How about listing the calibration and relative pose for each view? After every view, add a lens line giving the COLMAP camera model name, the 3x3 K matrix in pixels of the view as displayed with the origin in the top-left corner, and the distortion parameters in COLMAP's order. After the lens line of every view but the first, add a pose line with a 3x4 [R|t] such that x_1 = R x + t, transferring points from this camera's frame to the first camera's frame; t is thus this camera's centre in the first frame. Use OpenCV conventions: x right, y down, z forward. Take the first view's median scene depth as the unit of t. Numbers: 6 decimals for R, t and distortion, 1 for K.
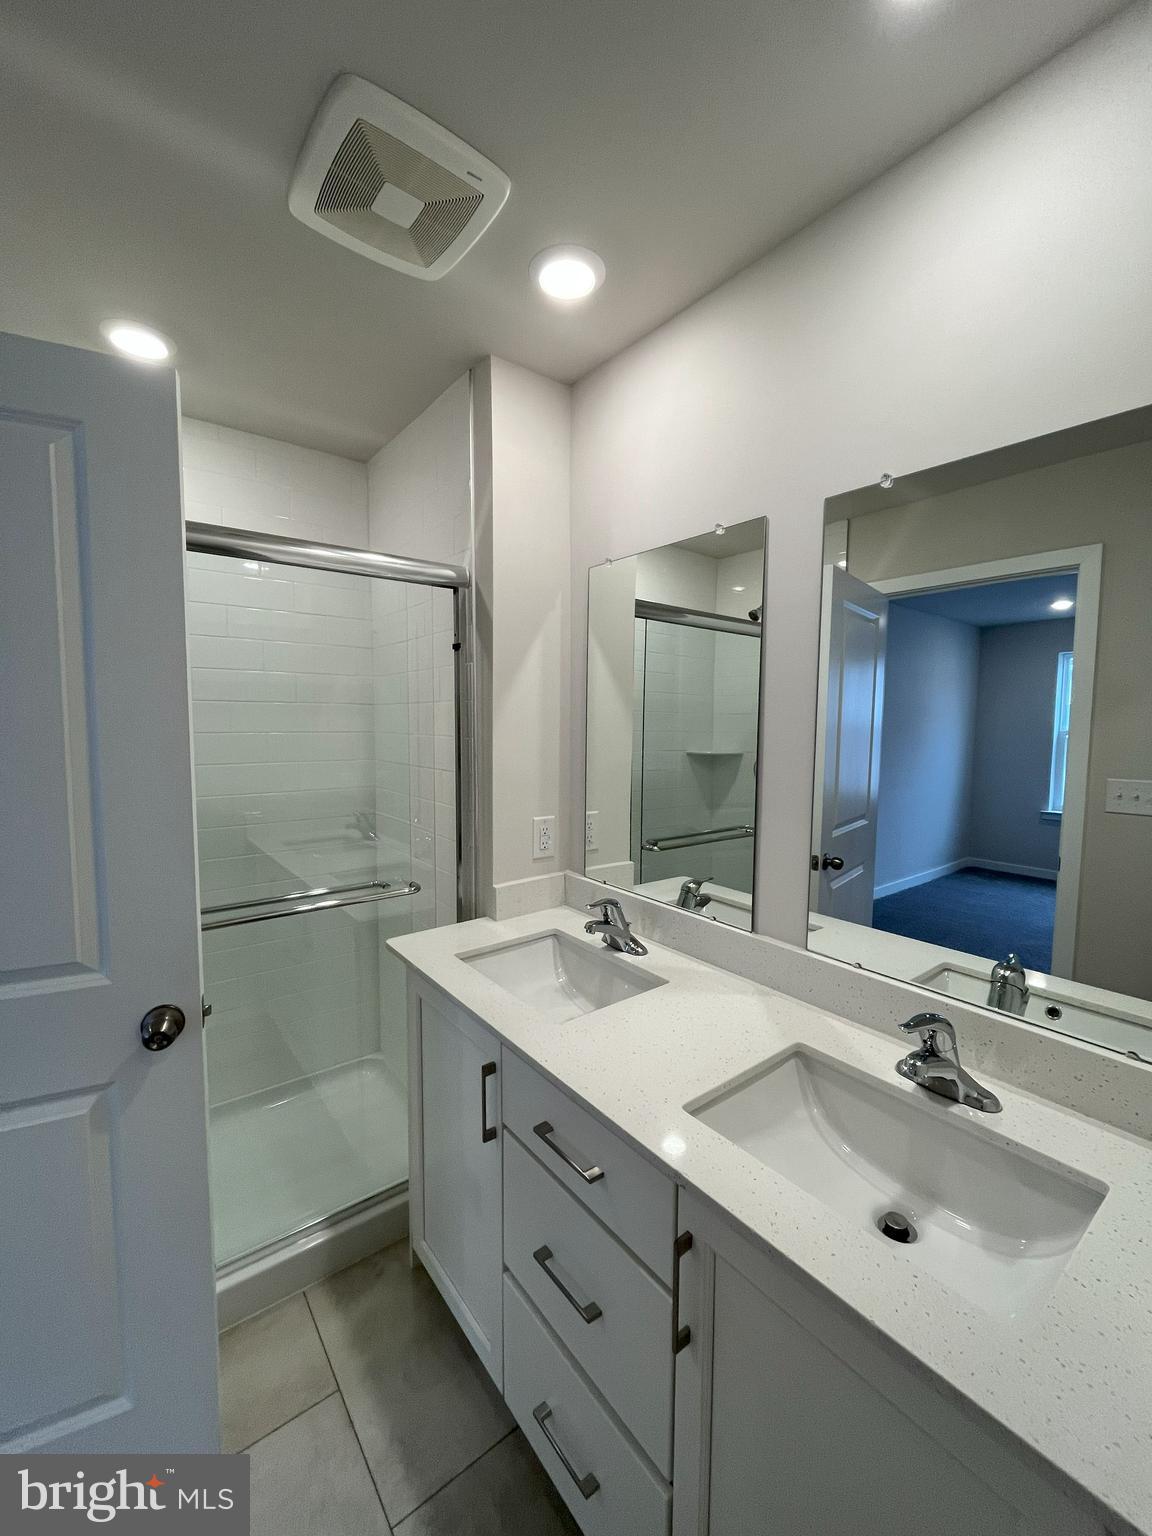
lens RADIAL K [[626.2, 0, 573.1], [0, 626.2, 770.2], [0, 0, 1]] dist [-0.002460, 0.000577]
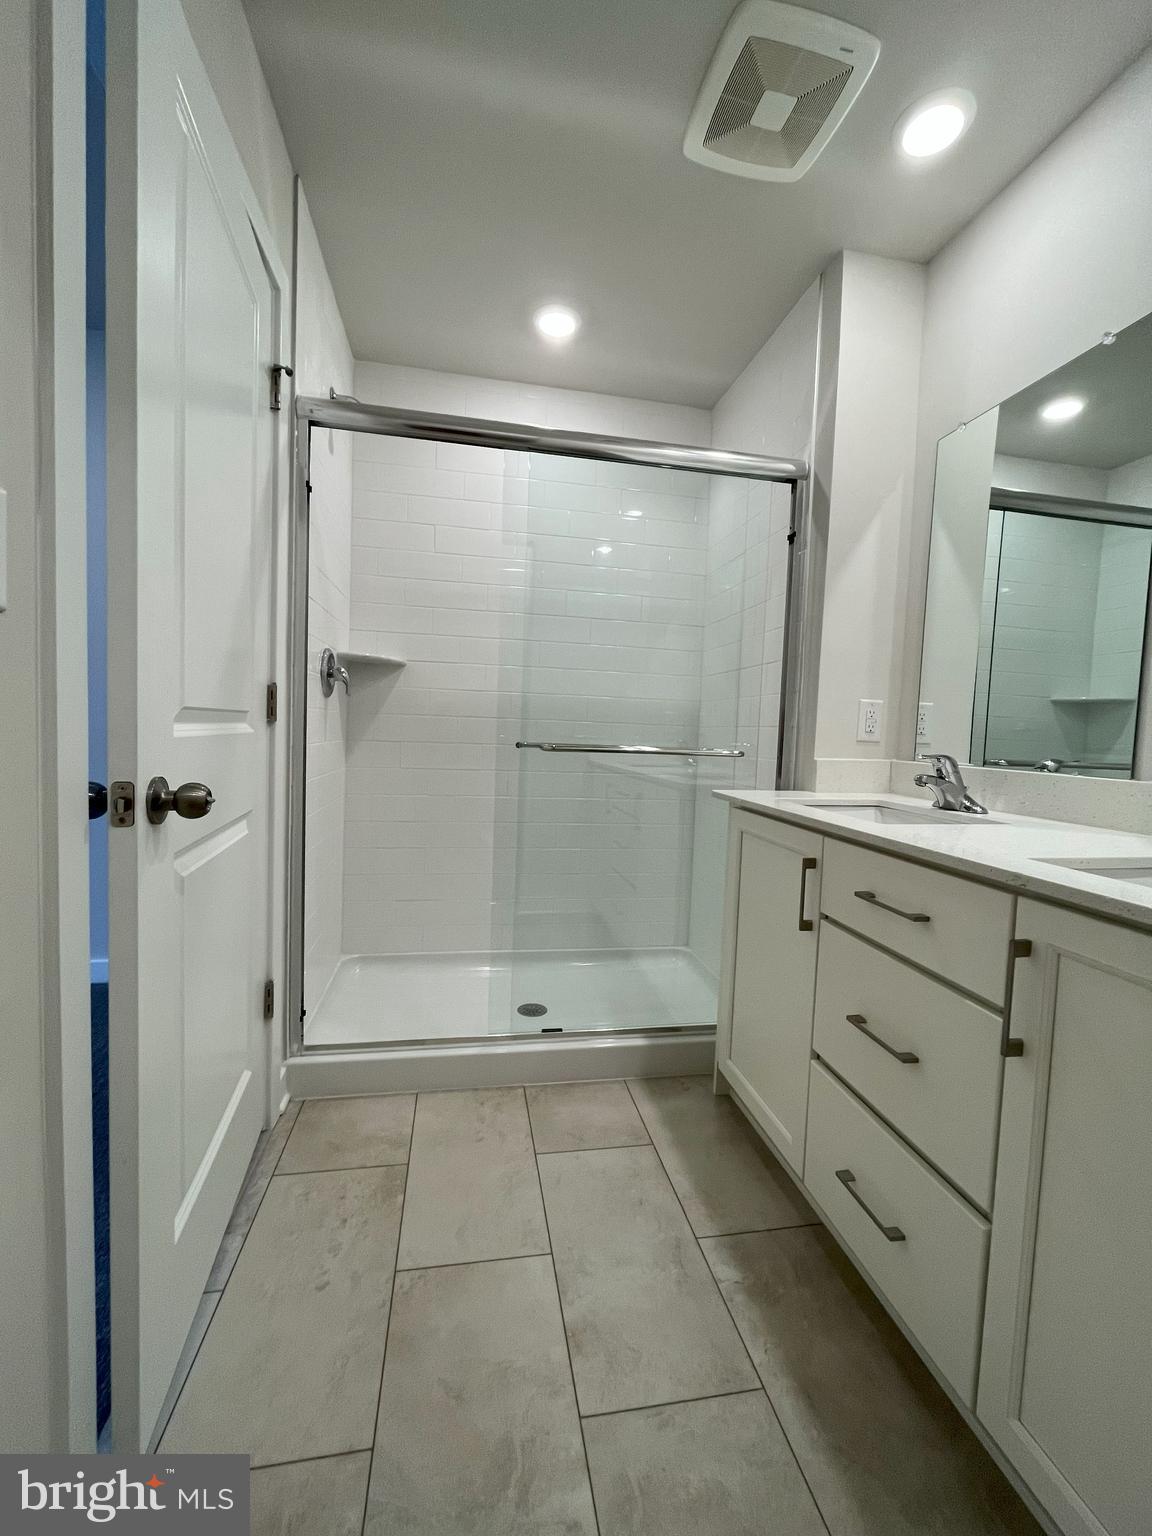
lens RADIAL K [[626.2, 0, 578.1], [0, 626.2, 765.4], [0, 0, 1]] dist [-0.002460, 0.000577]
pose [[0.890777, 0.052917, -0.451349, -0.007556], [-0.068431, 0.997491, -0.018108, 0.239221], [0.449259, 0.047016, 0.892164, -0.100254]]
